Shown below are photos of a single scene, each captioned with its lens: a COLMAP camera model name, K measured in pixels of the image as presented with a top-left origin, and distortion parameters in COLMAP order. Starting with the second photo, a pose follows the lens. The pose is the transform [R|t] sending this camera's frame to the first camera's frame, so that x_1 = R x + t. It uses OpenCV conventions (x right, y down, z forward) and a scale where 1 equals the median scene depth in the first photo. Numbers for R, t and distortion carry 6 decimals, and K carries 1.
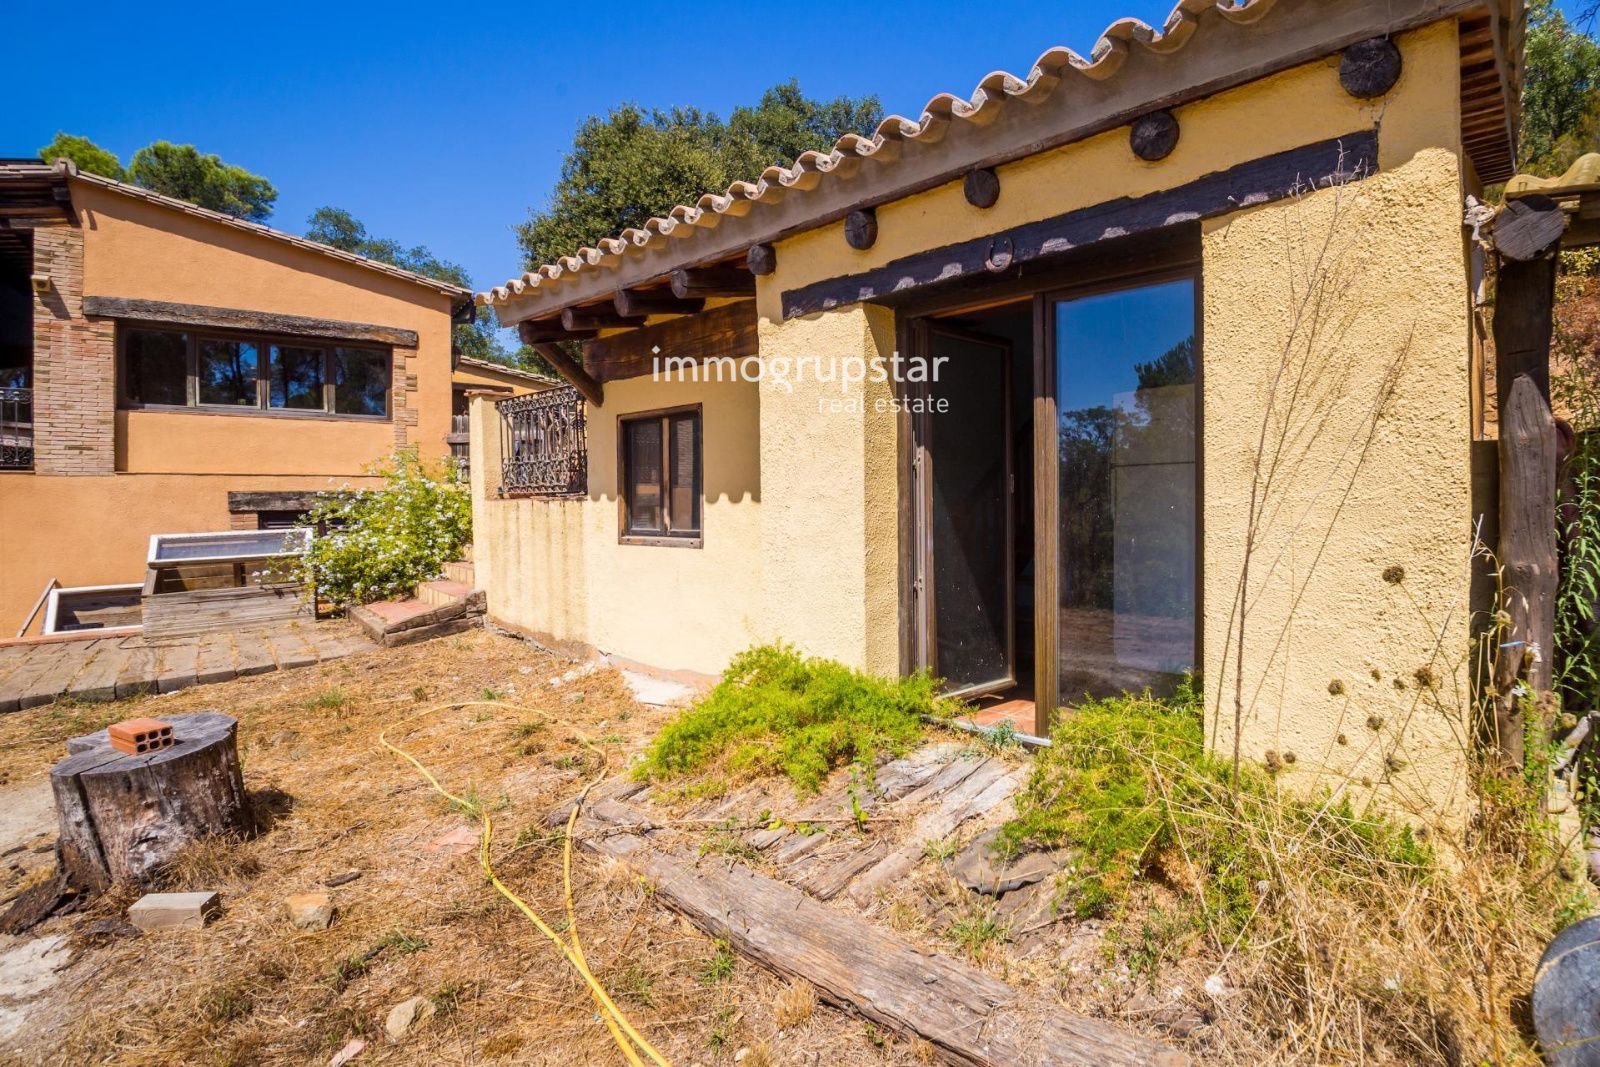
lens RADIAL K [[787.1, 0, 896.9], [0, 787.1, 516.0], [0, 0, 1]] dist [-0.013389, -0.005005]
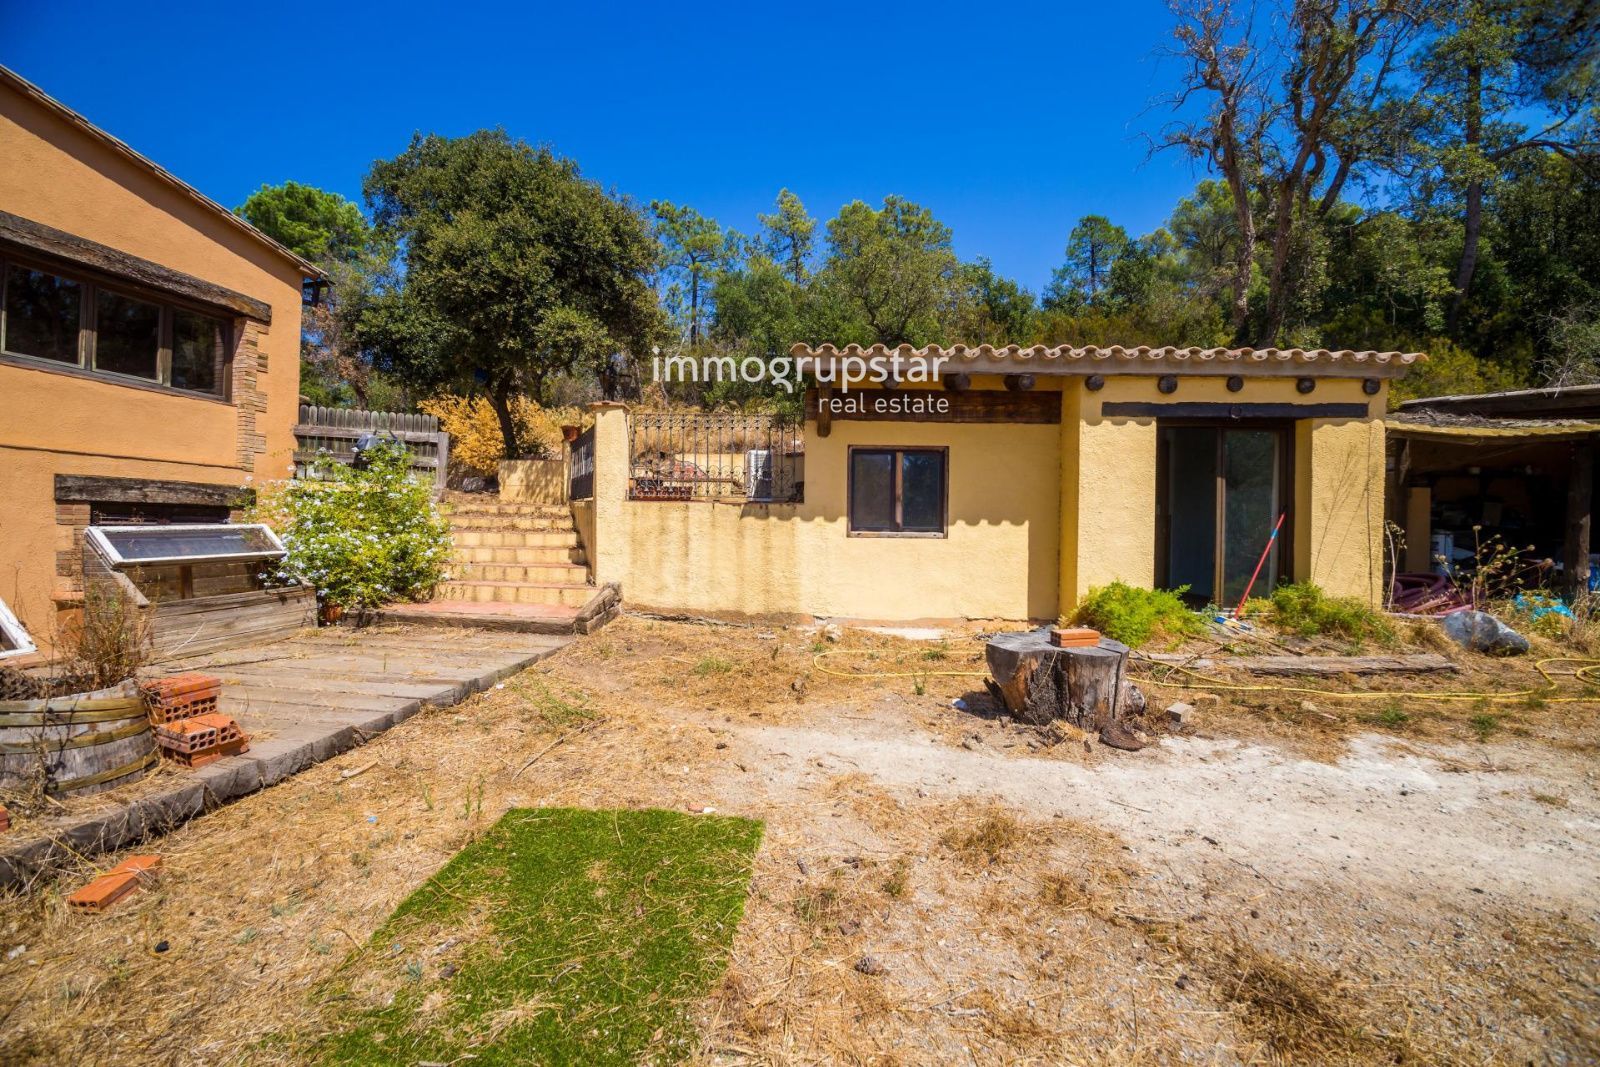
lens RADIAL K [[645.5, 0, 767.5], [0, 645.5, 527.5], [0, 0, 1]] dist [-0.012555, -0.001222]
pose [[0.786001, 0.020483, 0.617885, -0.766936], [-0.009691, 0.999736, -0.020813, 0.028890], [-0.618149, 0.010371, 0.785993, 0.112555]]
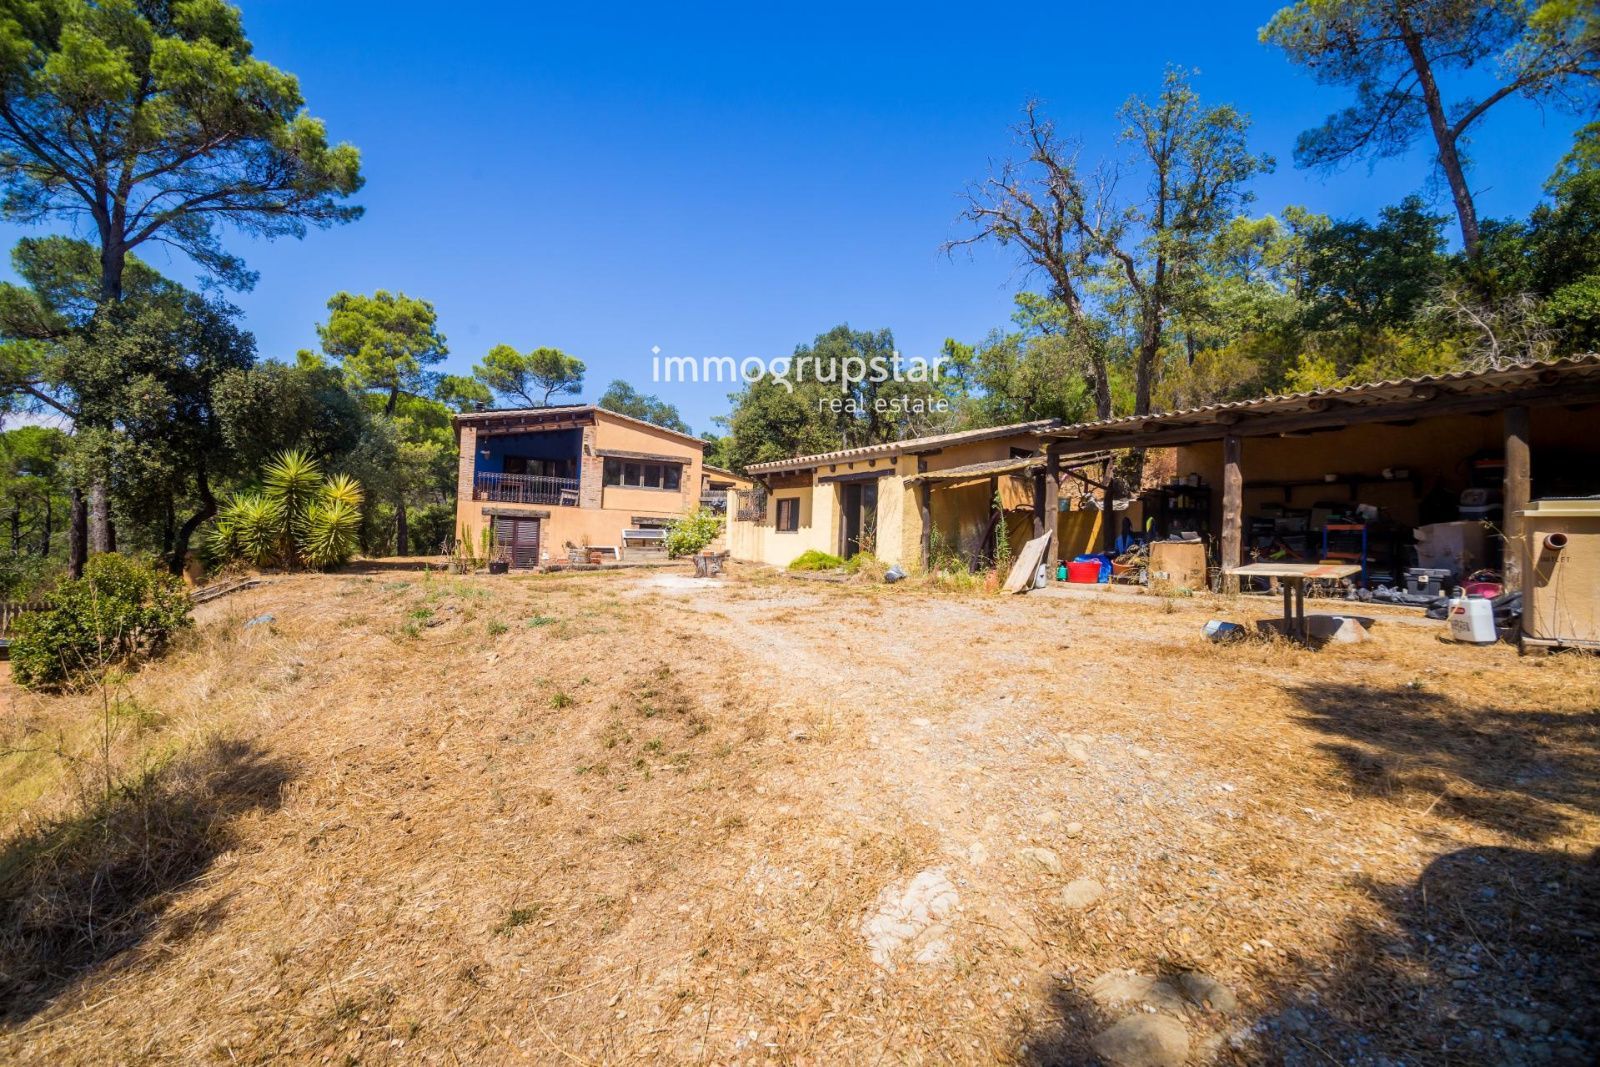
lens RADIAL K [[645.5, 0, 777.2], [0, 645.5, 535.8], [0, 0, 1]] dist [-0.012555, -0.001222]
pose [[0.966462, 0.042581, -0.253256, 0.273808], [-0.051650, 0.998236, -0.029268, 0.088273], [0.251563, 0.041367, 0.966956, -1.248948]]
